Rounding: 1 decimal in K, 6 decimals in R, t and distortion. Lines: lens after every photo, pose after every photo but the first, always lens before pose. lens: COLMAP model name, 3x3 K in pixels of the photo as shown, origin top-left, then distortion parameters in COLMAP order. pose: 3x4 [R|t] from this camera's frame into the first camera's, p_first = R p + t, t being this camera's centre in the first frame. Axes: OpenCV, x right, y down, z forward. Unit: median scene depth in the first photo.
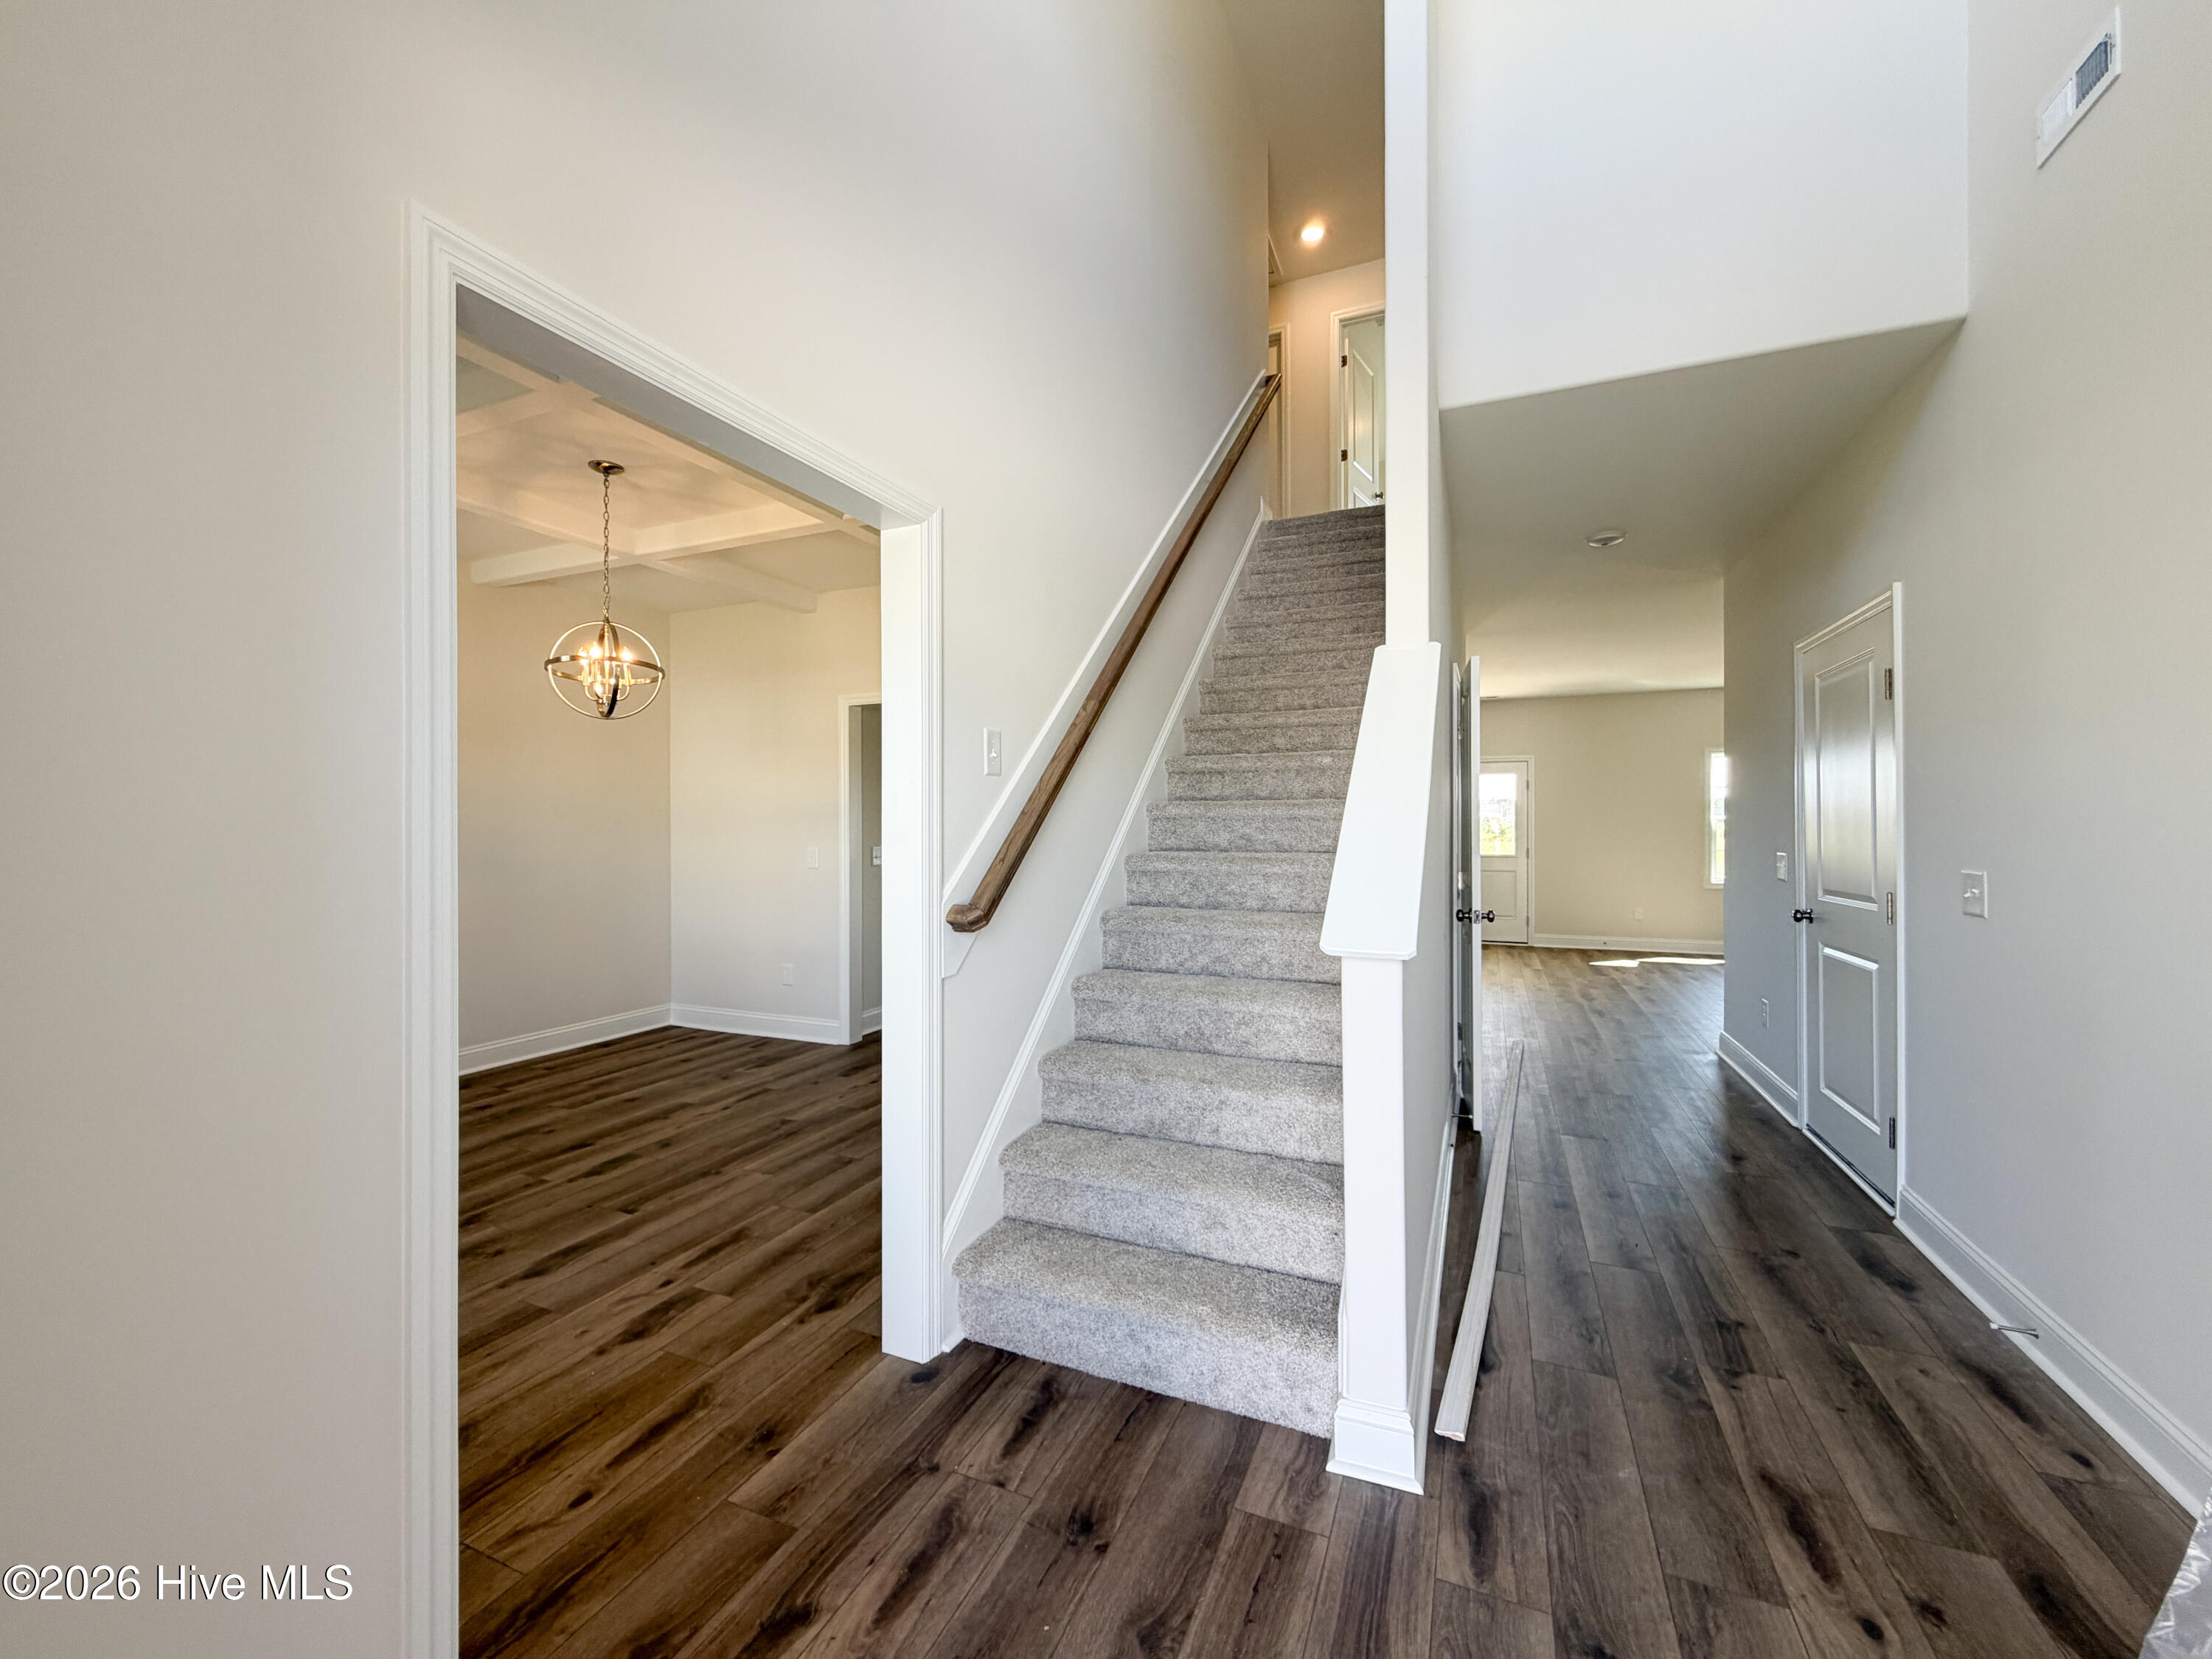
lens RADIAL K [[895.7, 0, 1102.6], [0, 895.7, 826.6], [0, 0, 1]] dist [0.000392, 0.000740]
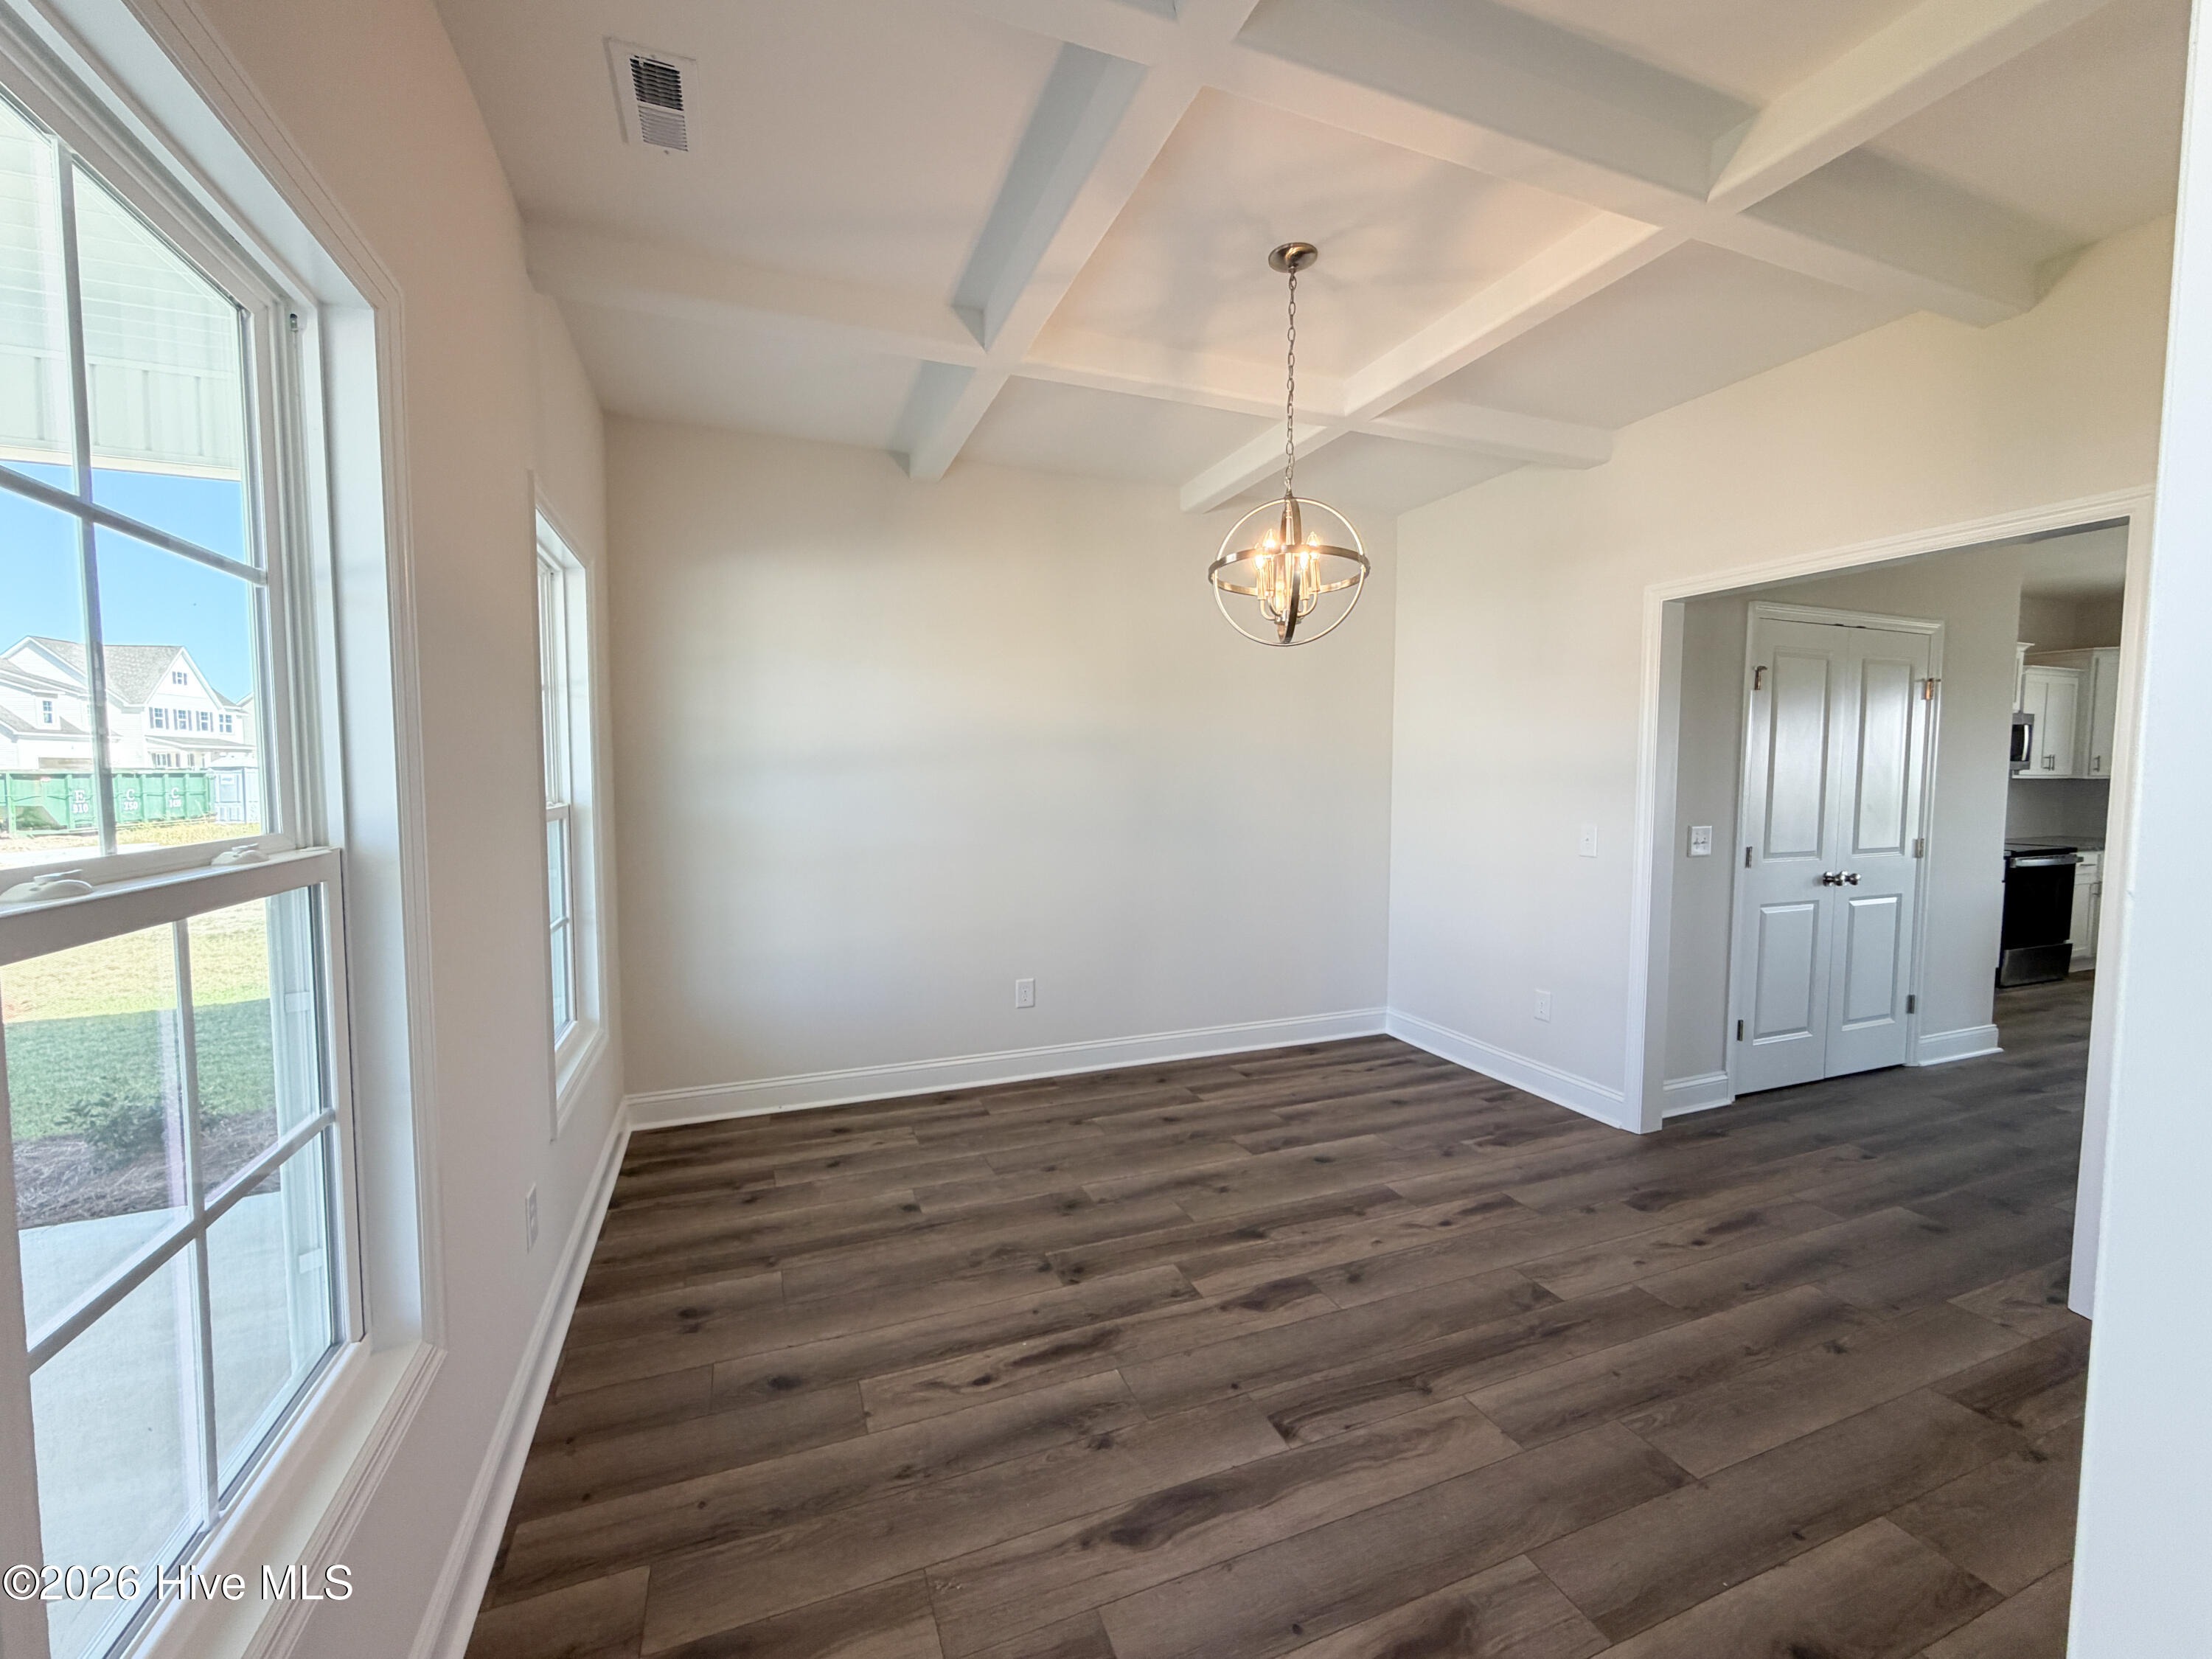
lens RADIAL K [[903.8, 0, 1088.1], [0, 903.8, 829.5], [0, 0, 1]] dist [-0.000169, -0.000136]
pose [[0.703205, 0.050505, -0.709191, -0.163342], [-0.002951, 0.997673, 0.068124, -0.027137], [0.710981, -0.045812, 0.701717, 0.394738]]
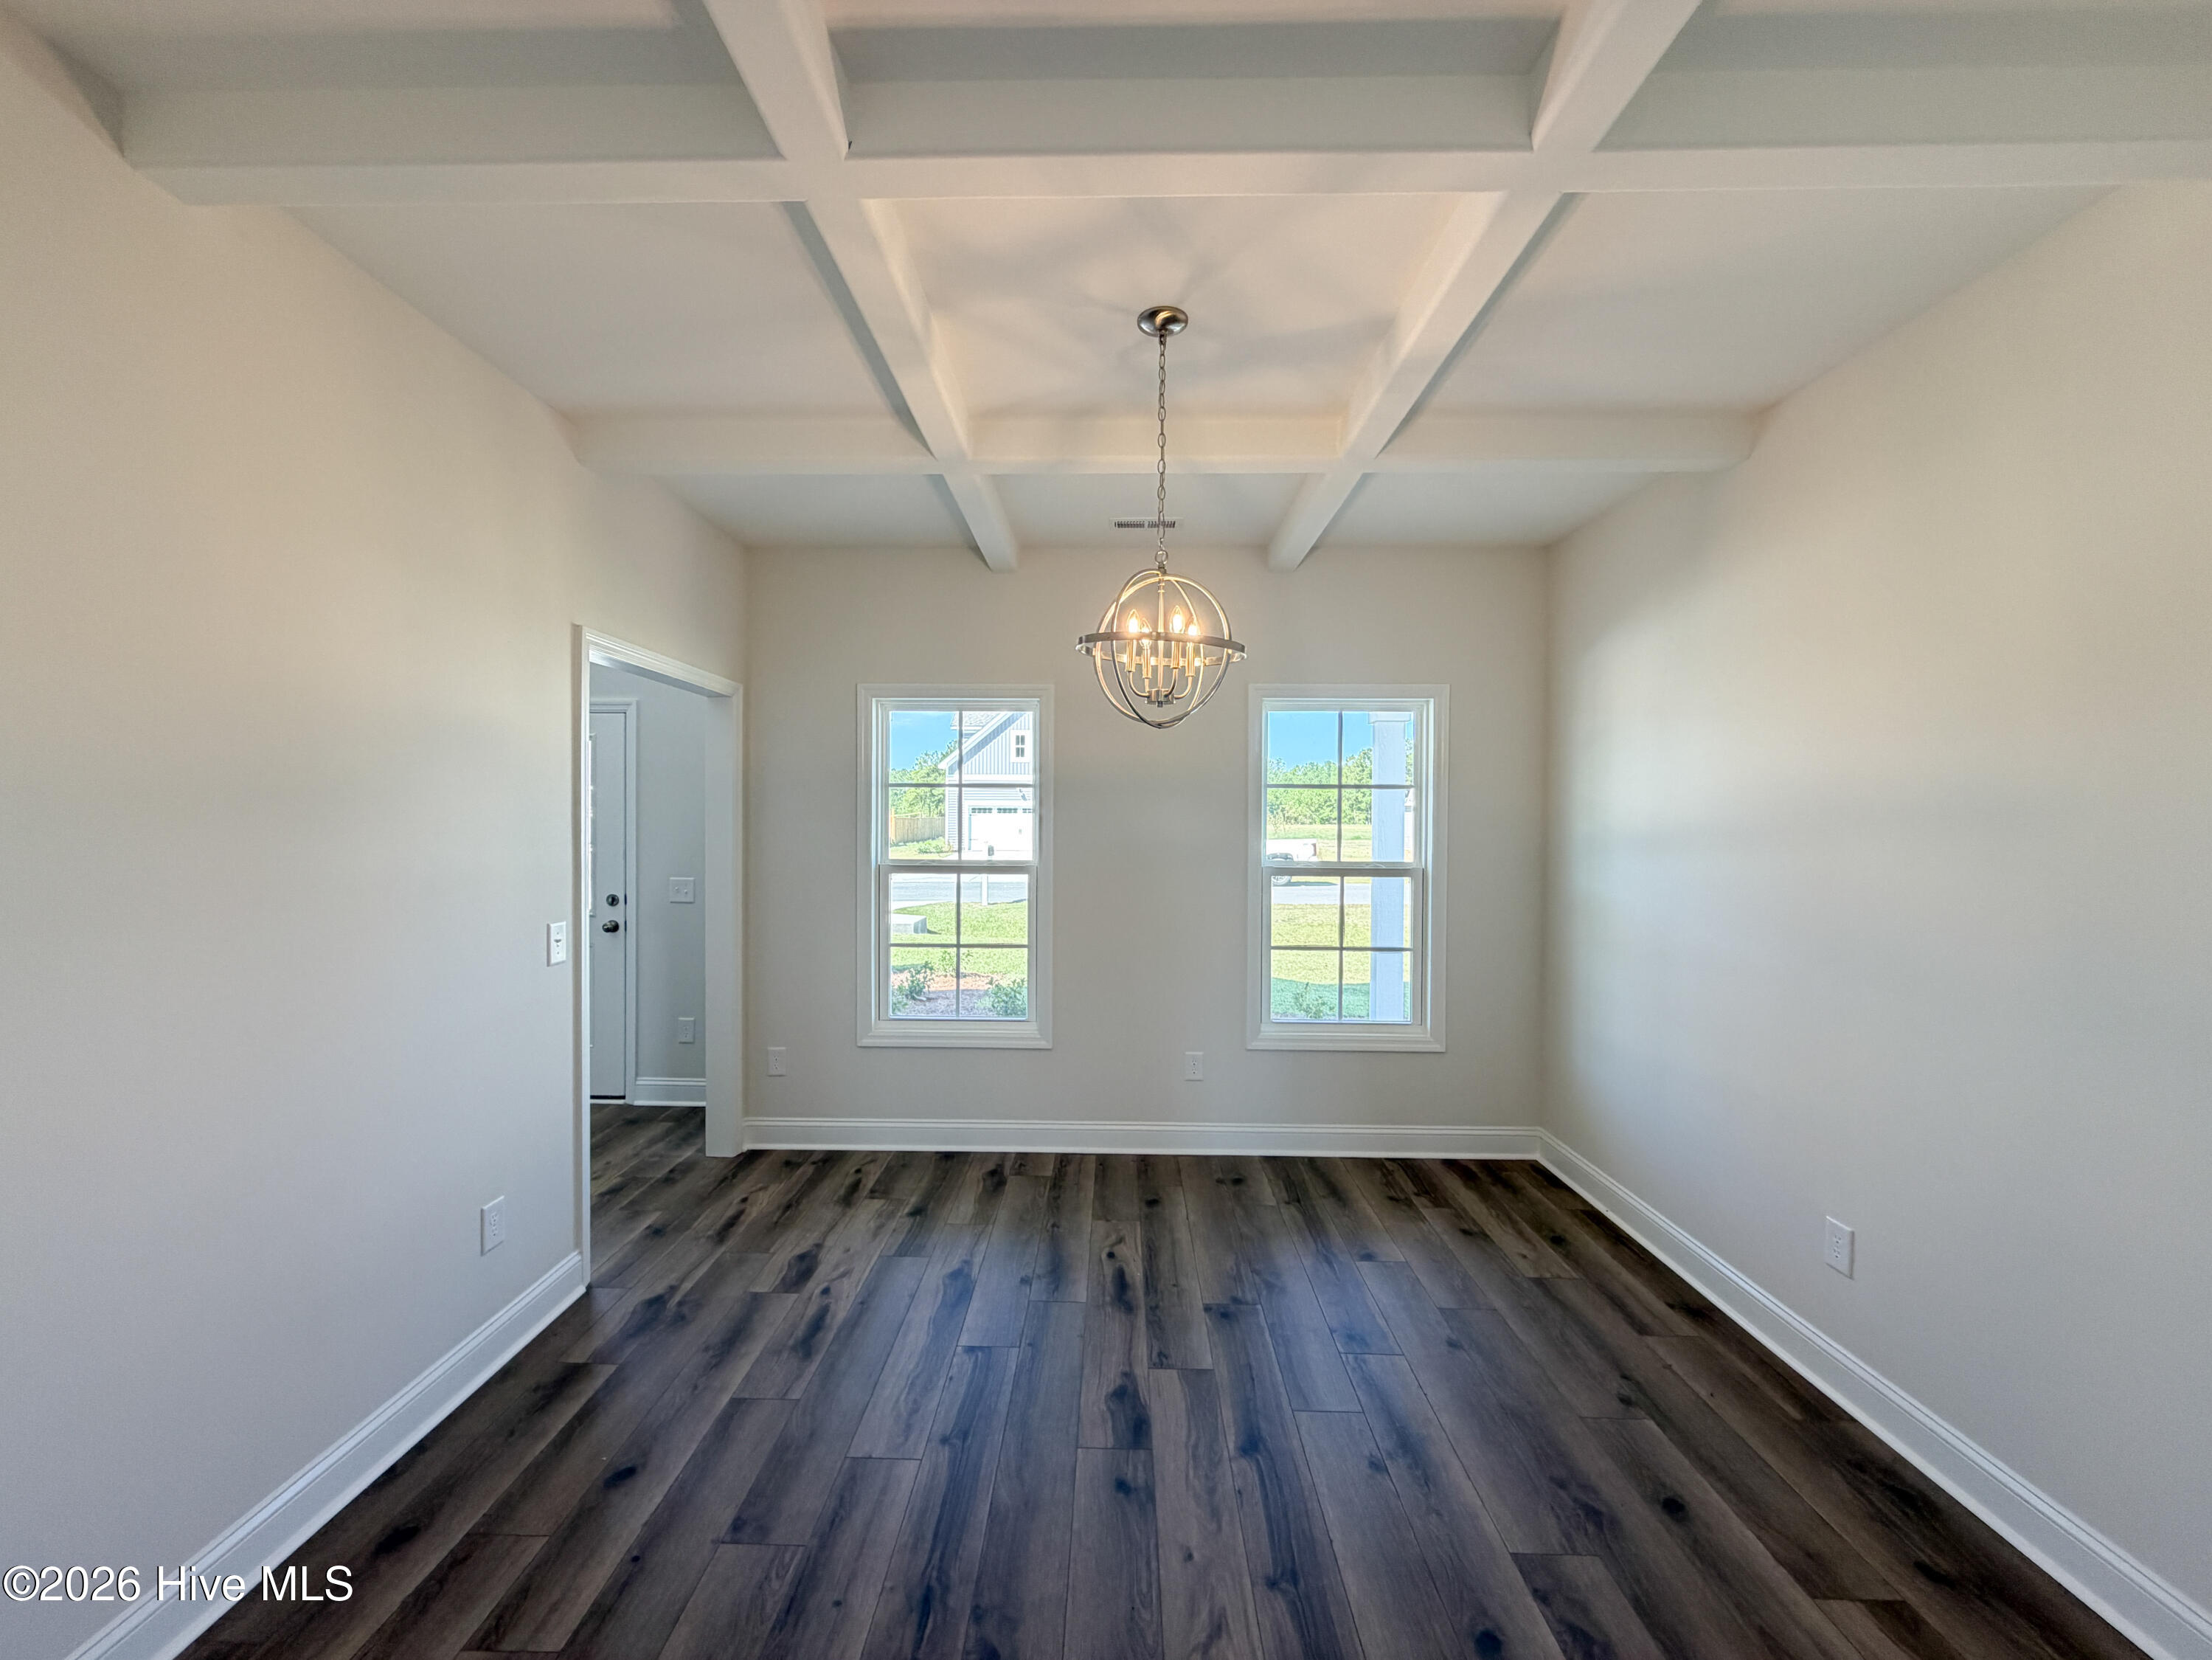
lens RADIAL K [[895.9, 0, 1102.6], [0, 895.9, 827.1], [0, 0, 1]] dist [0.000392, 0.000740]
pose [[-0.926678, 0.002652, -0.375846, -0.269833], [-0.001036, 0.999953, 0.009609, -0.054067], [0.375854, 0.009293, -0.926632, 1.497664]]
